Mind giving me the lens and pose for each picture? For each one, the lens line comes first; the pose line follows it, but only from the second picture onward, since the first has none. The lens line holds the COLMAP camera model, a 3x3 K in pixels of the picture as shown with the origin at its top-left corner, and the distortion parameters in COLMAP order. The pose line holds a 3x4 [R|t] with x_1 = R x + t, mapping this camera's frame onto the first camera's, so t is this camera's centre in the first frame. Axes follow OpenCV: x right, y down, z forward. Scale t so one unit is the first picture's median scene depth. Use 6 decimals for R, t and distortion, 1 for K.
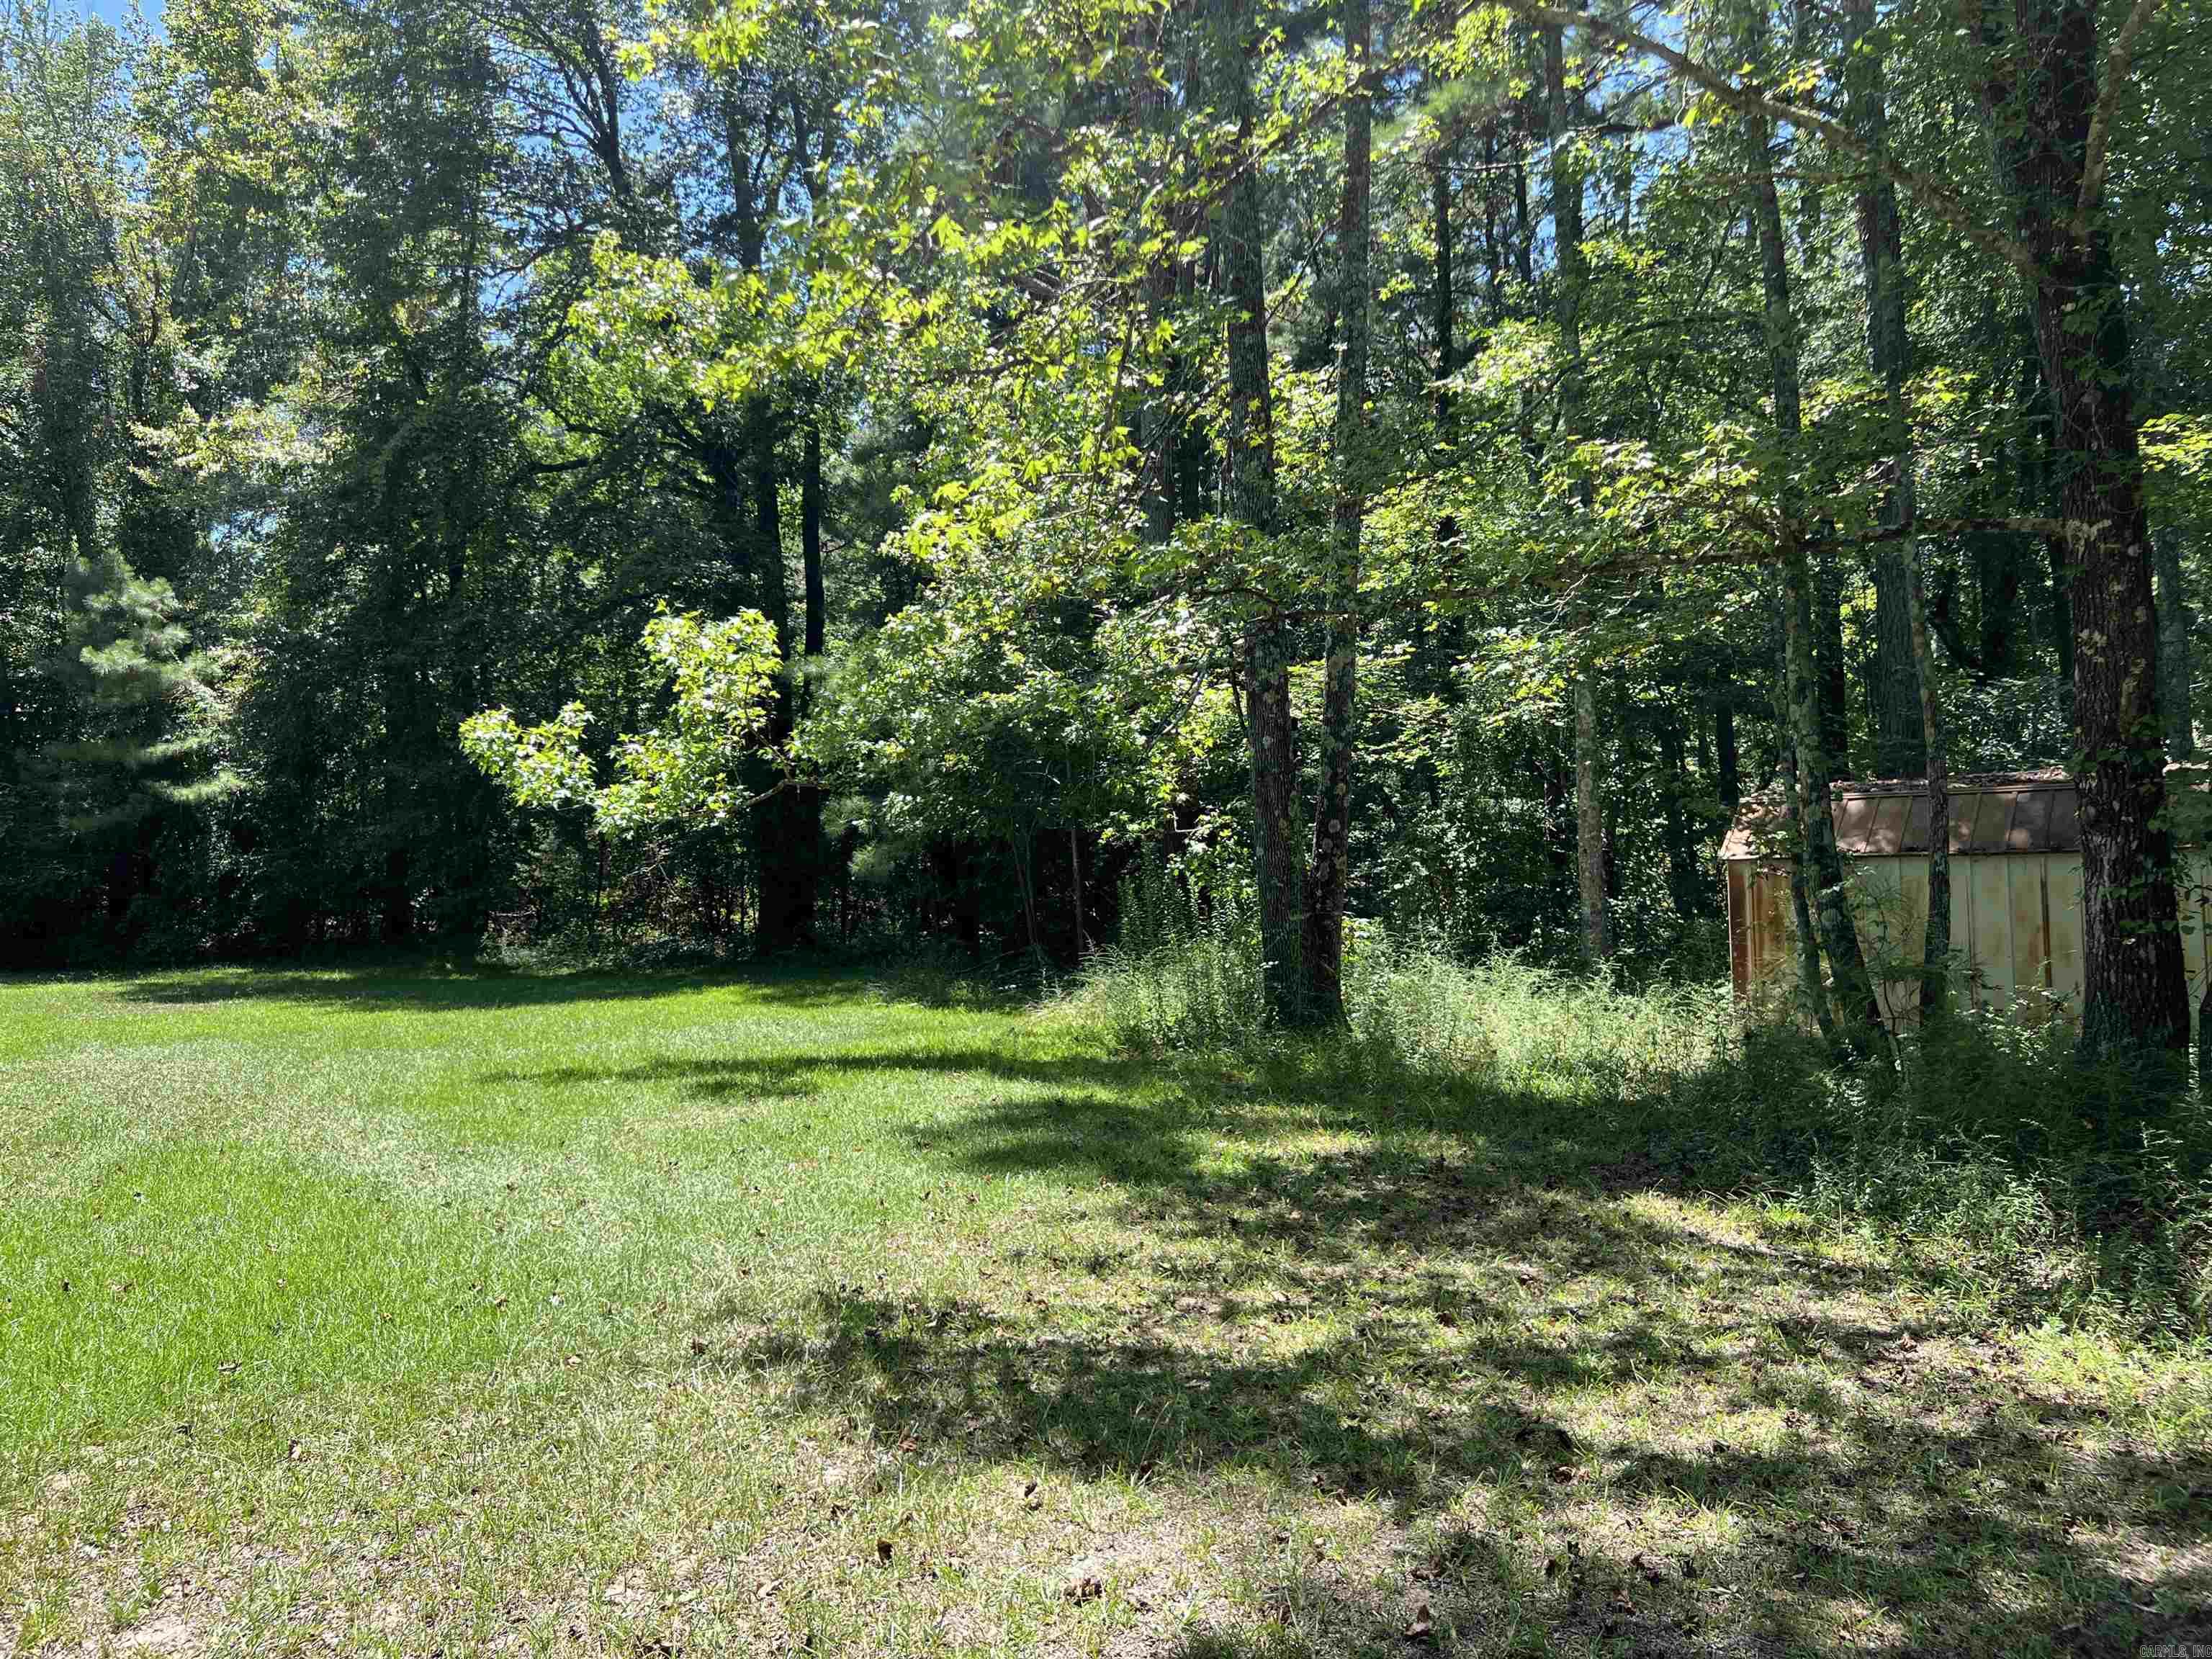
lens RADIAL K [[1824.3, 0, 1171.1], [0, 1824.3, 840.7], [0, 0, 1]] dist [0.046965, -0.048538]
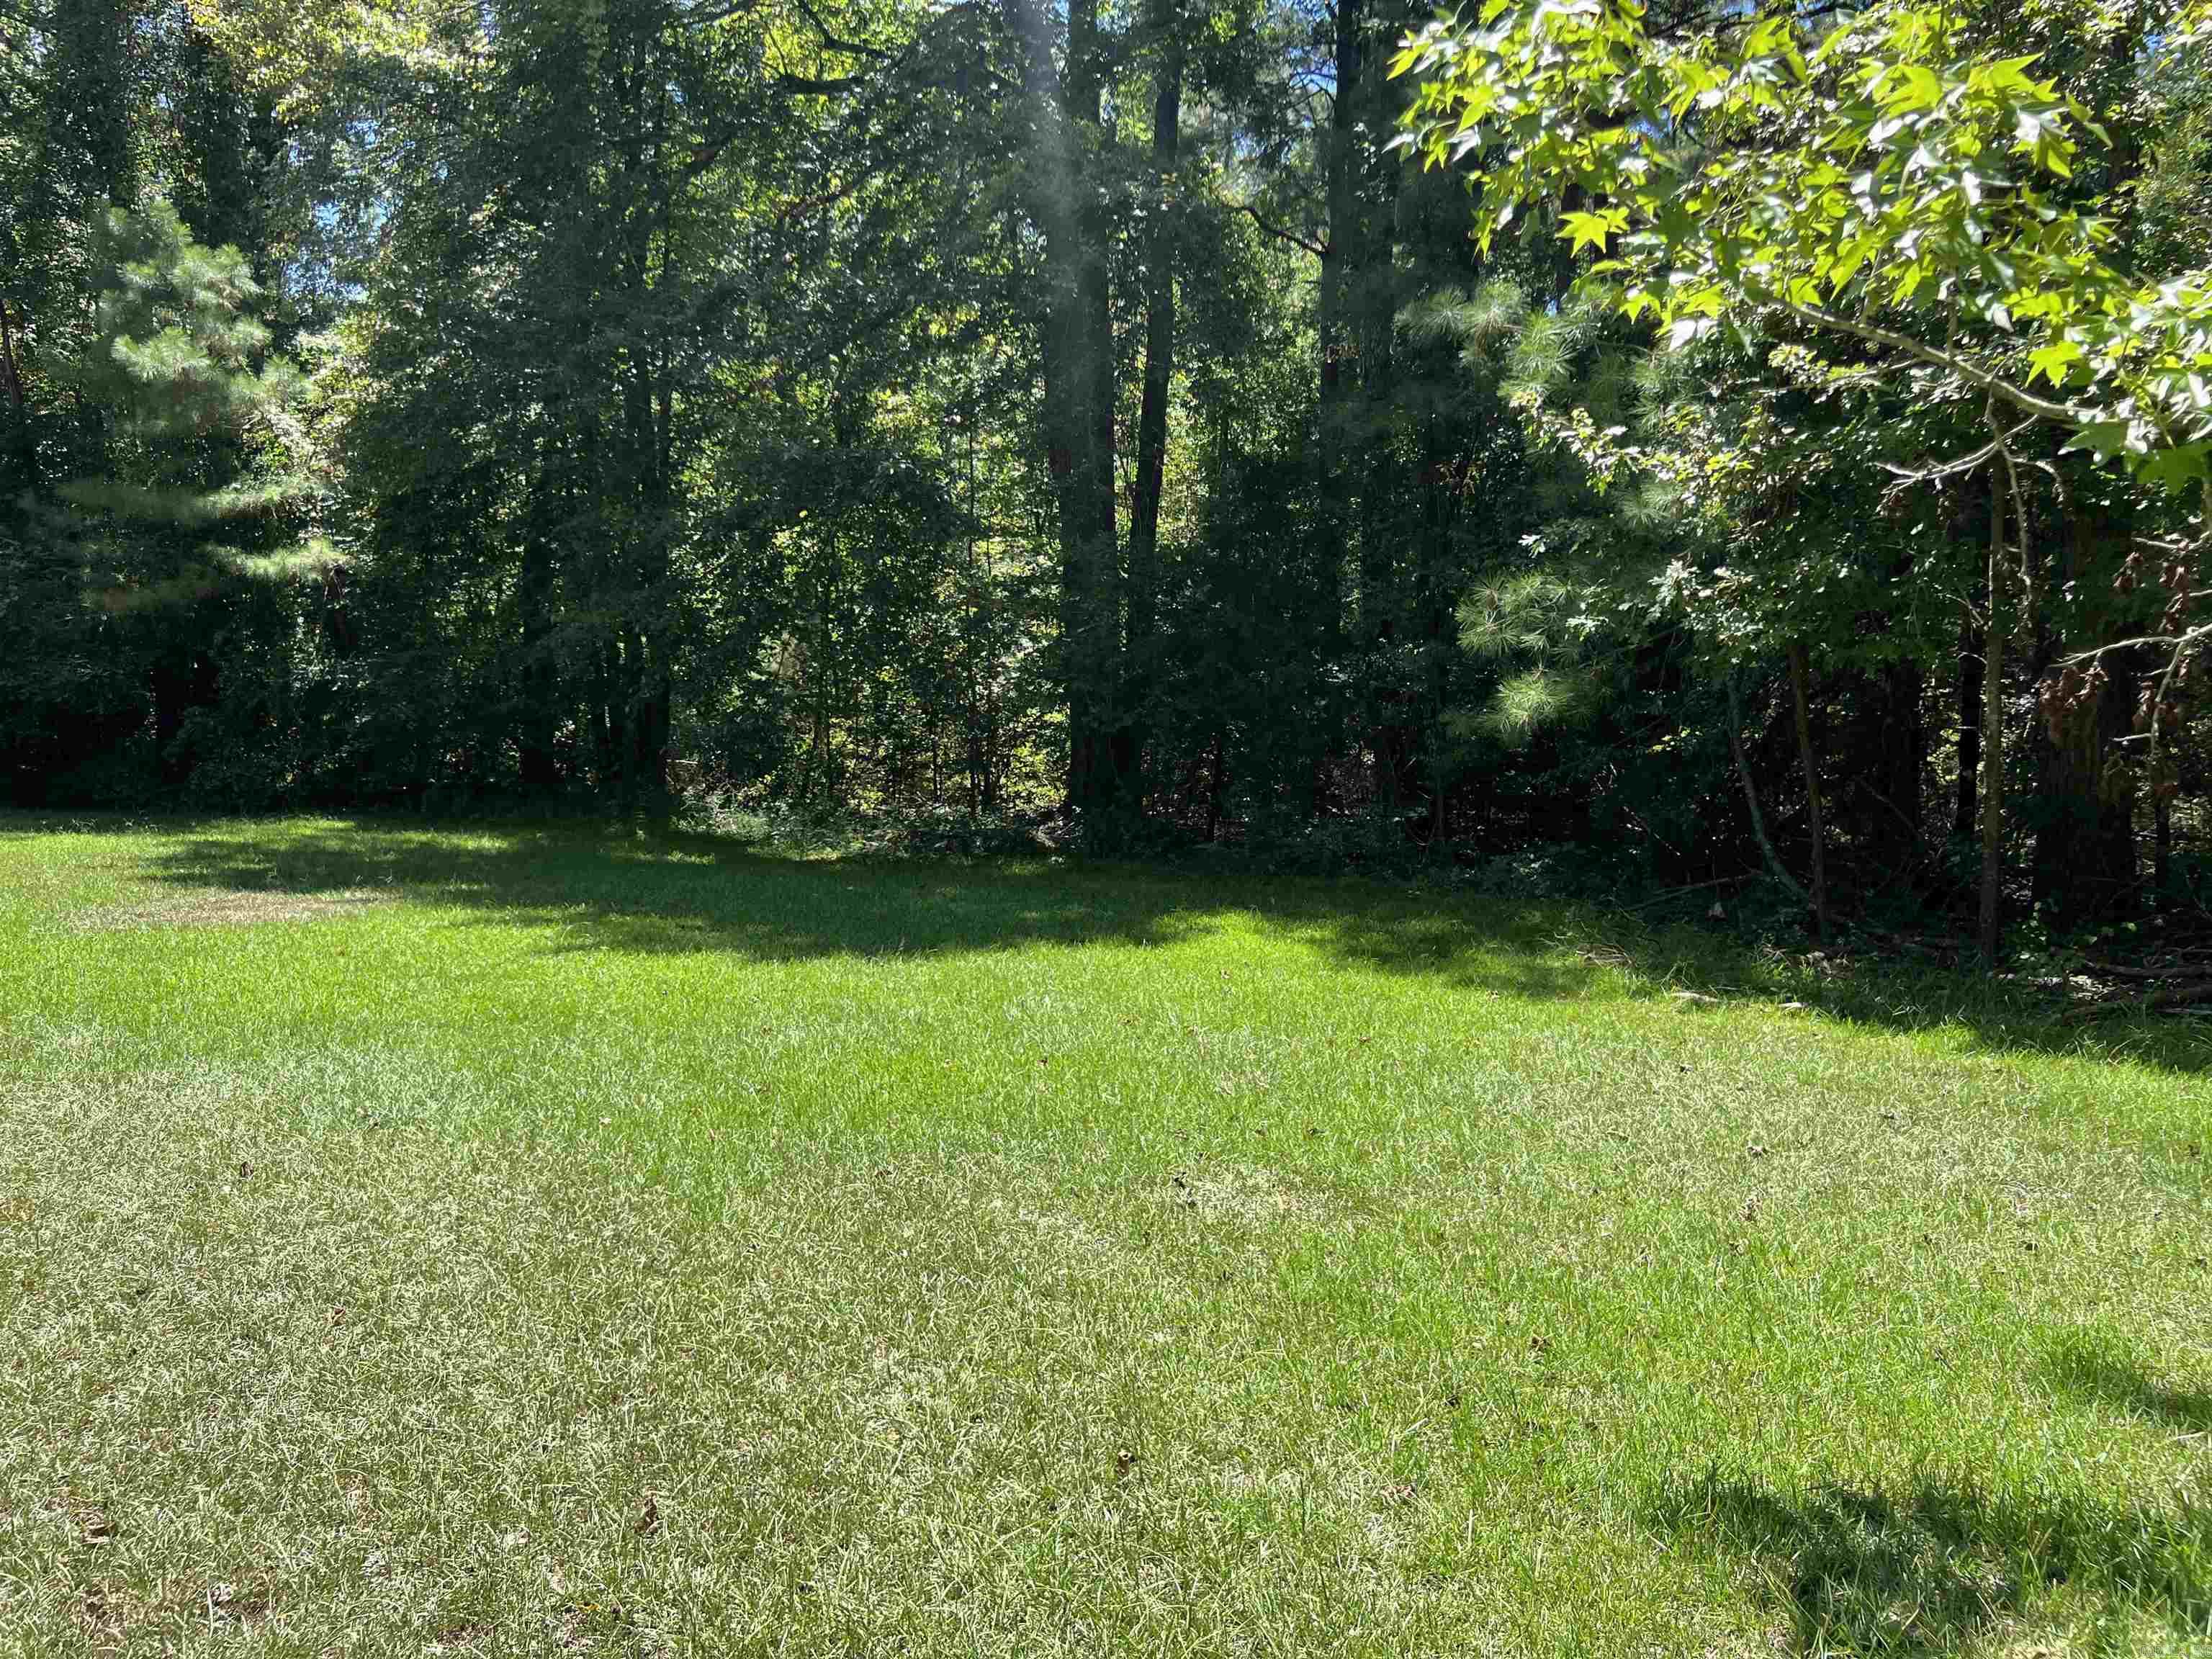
lens RADIAL K [[1824.3, 0, 1180.6], [0, 1824.3, 839.7], [0, 0, 1]] dist [0.046965, -0.048538]
pose [[0.998623, 0.049553, -0.017218, -0.170886], [-0.048245, 0.996414, 0.069506, 0.012432], [0.020600, -0.068580, 0.997433, 0.305305]]
